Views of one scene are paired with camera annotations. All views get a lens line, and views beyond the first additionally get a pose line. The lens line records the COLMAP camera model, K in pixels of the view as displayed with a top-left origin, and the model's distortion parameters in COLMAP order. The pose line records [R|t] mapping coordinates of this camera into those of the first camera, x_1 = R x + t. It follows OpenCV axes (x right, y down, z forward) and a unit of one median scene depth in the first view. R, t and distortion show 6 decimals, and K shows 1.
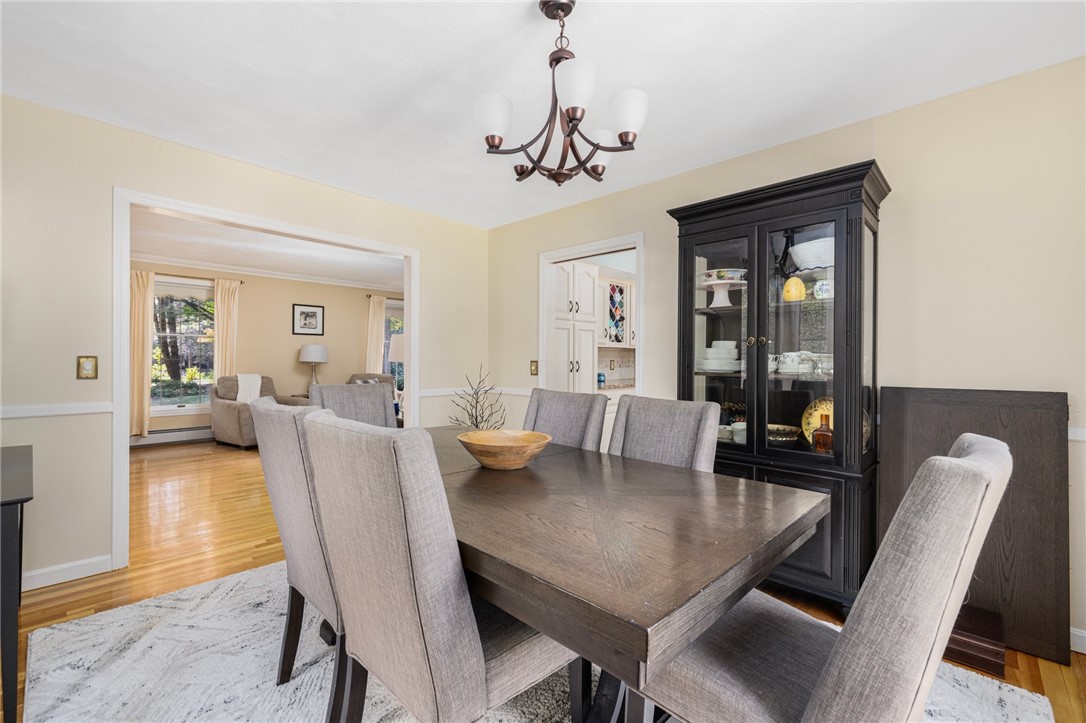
lens RADIAL K [[466.5, 0, 538.1], [0, 466.5, 354.8], [0, 0, 1]] dist [-0.000499, -0.000314]
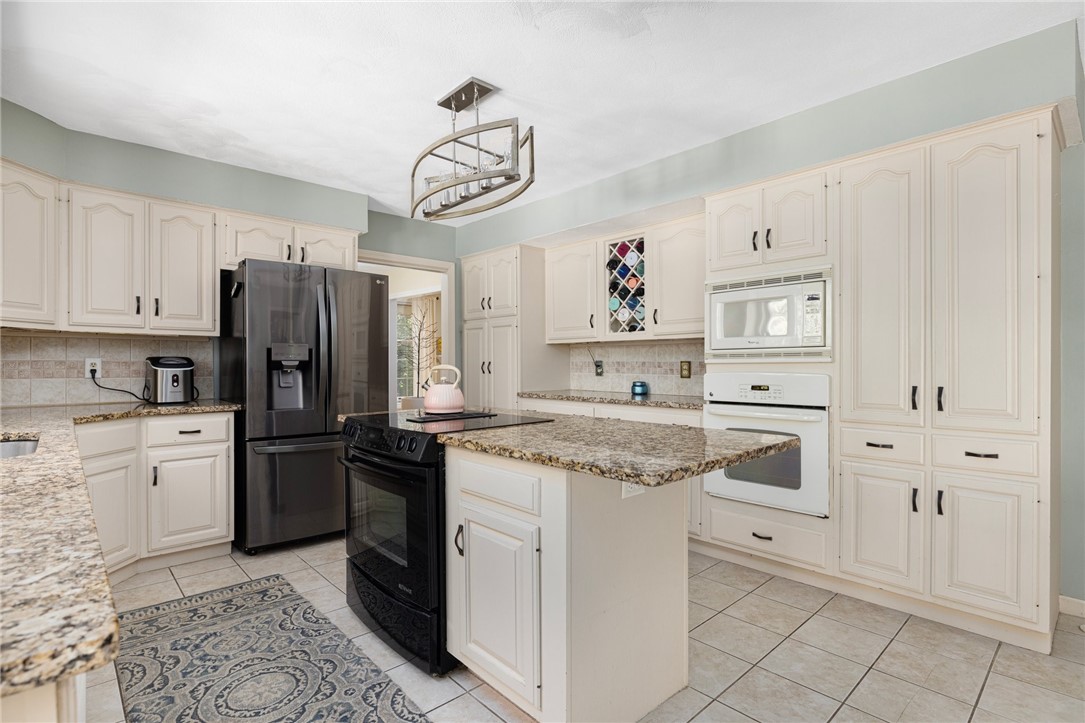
lens RADIAL K [[529.9, 0, 542.5], [0, 529.9, 361.5], [0, 0, 1]] dist [-0.002499, -0.000404]
pose [[-0.041603, -0.005318, -0.999120, 0.873073], [0.002189, 0.999983, -0.005413, 0.015906], [0.999132, -0.002412, -0.041591, 0.910808]]
